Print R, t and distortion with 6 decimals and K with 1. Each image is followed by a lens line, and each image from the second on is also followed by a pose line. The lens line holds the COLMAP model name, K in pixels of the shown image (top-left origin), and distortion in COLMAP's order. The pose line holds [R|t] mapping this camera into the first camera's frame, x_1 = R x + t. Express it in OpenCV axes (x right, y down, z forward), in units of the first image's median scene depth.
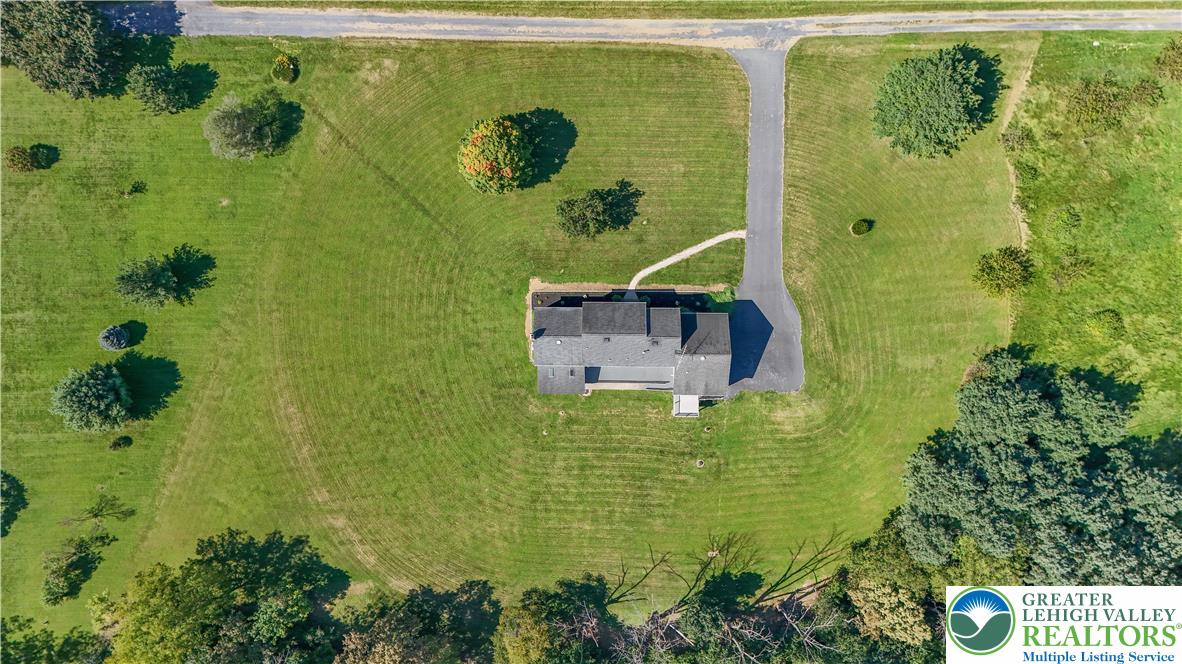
lens RADIAL K [[868.8, 0, 588.3], [0, 868.8, 332.7], [0, 0, 1]] dist [0.056222, -0.049100]
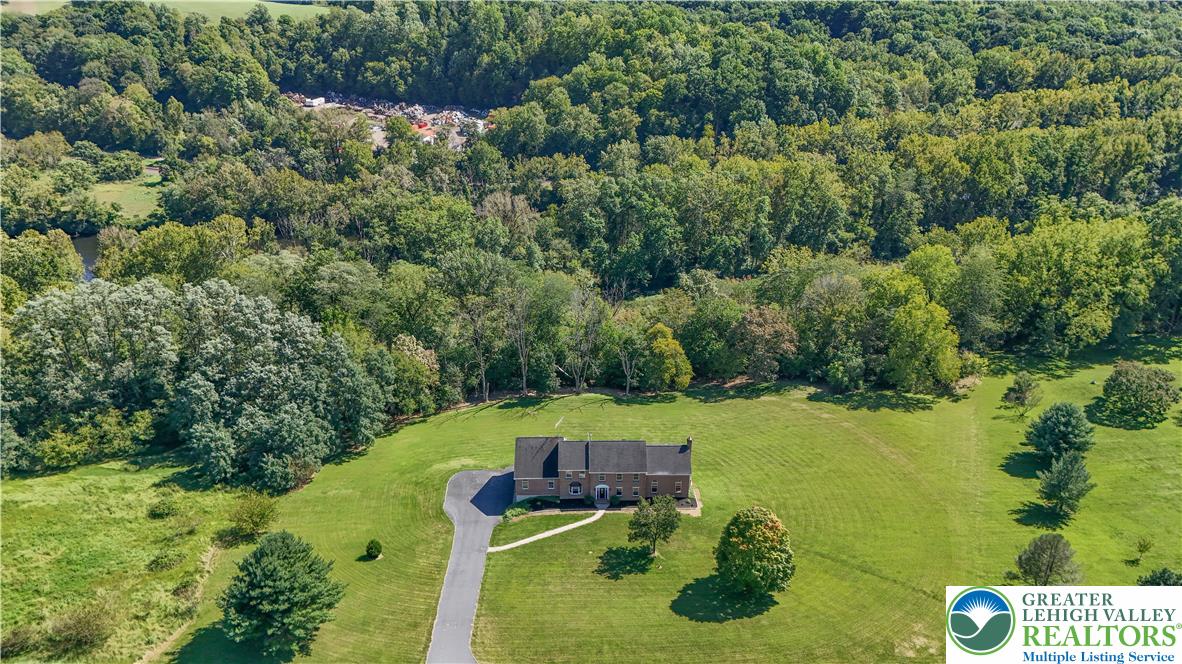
lens RADIAL K [[868.8, 0, 588.3], [0, 868.8, 332.7], [0, 0, 1]] dist [0.056222, -0.049100]
pose [[-0.999485, 0.031545, -0.005943, 0.065037], [-0.018184, -0.403840, 0.914649, -0.901091], [0.026452, 0.914285, 0.404206, 0.376252]]
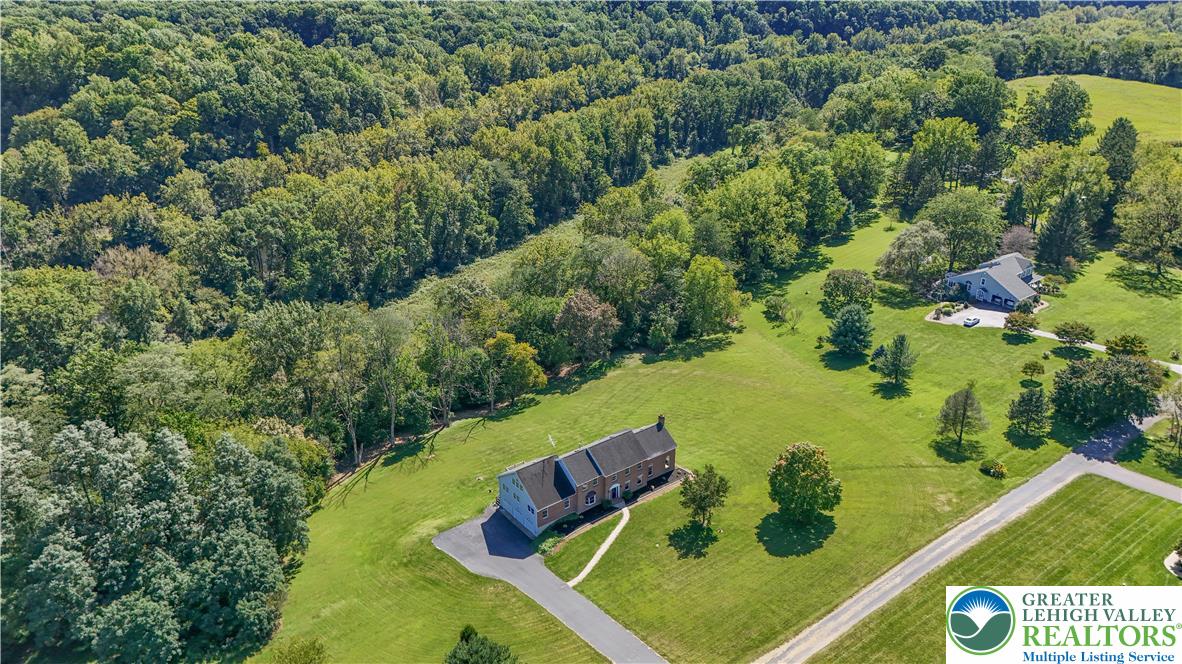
lens RADIAL K [[877.5, 0, 589.2], [0, 877.5, 310.3], [0, 0, 1]] dist [0.085641, -0.066429]
pose [[-0.787431, 0.262119, -0.557895, 0.604185], [-0.615729, -0.292162, 0.731792, -0.720901], [0.028821, 0.919748, 0.391451, 0.354823]]
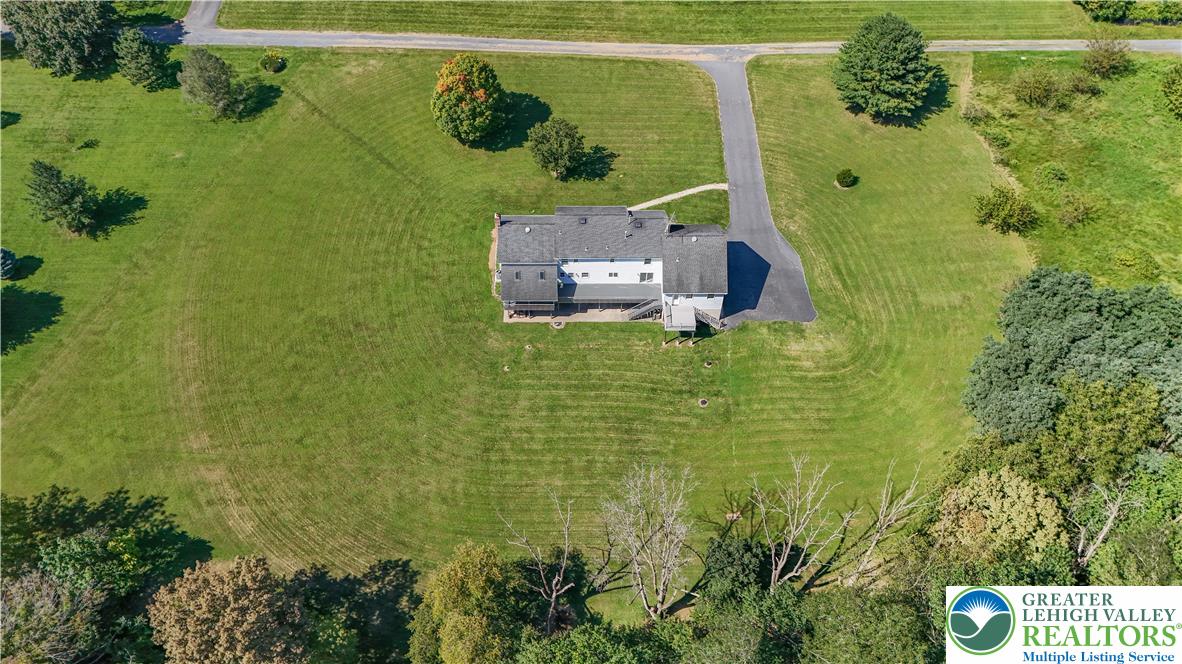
lens RADIAL K [[868.8, 0, 588.3], [0, 868.8, 332.7], [0, 0, 1]] dist [0.056222, -0.049100]
pose [[0.999286, 0.010056, 0.036423, -0.003866], [0.014825, 0.782309, -0.622713, 0.591100], [-0.034756, 0.622809, 0.781602, 0.356446]]
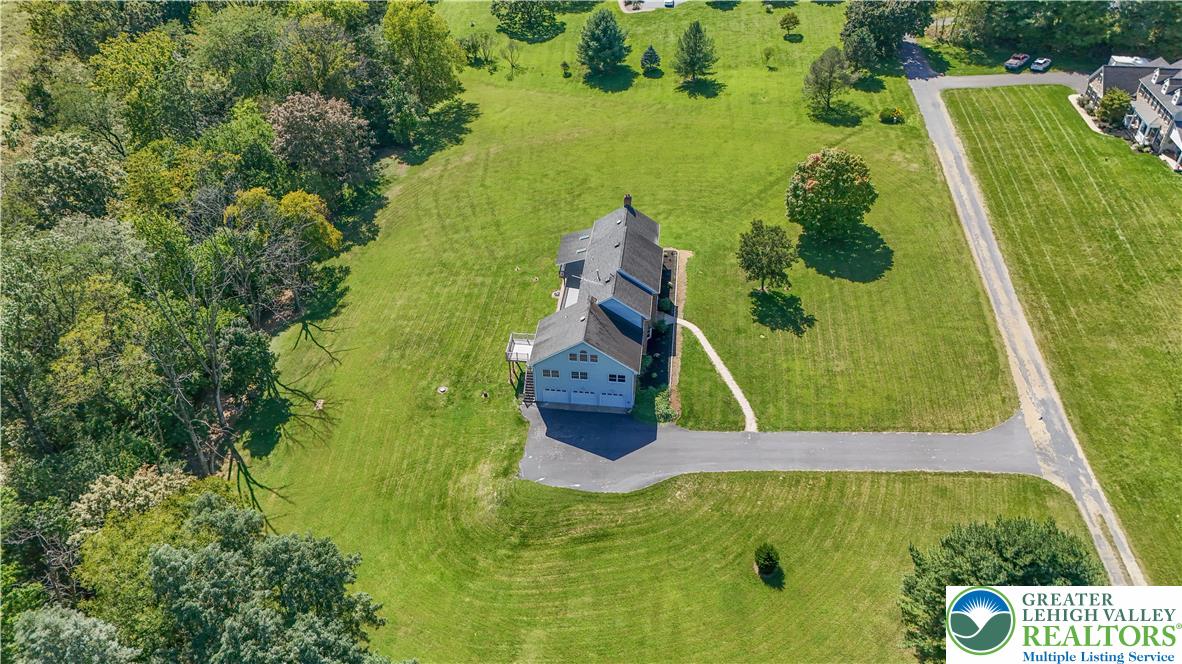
lens RADIAL K [[868.8, 0, 588.3], [0, 868.8, 332.7], [0, 0, 1]] dist [0.056222, -0.049100]
pose [[-0.107501, 0.648647, -0.753459, 0.657266], [-0.994010, -0.055099, 0.094387, -0.044368], [0.019709, 0.759093, 0.650684, 0.477437]]
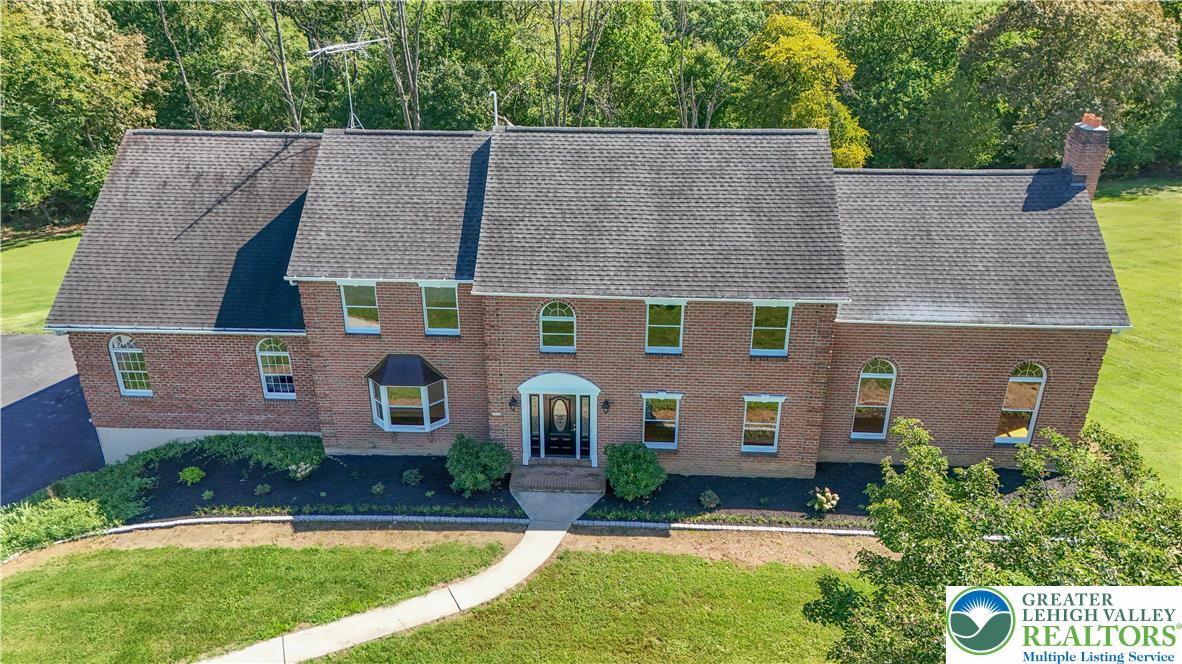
lens RADIAL K [[868.8, 0, 588.3], [0, 868.8, 332.7], [0, 0, 1]] dist [0.056222, -0.049100]
pose [[-0.998983, 0.005819, 0.044712, 0.034724], [0.038177, -0.418463, 0.907431, -0.180889], [0.023991, 0.908215, 0.417816, 0.880300]]
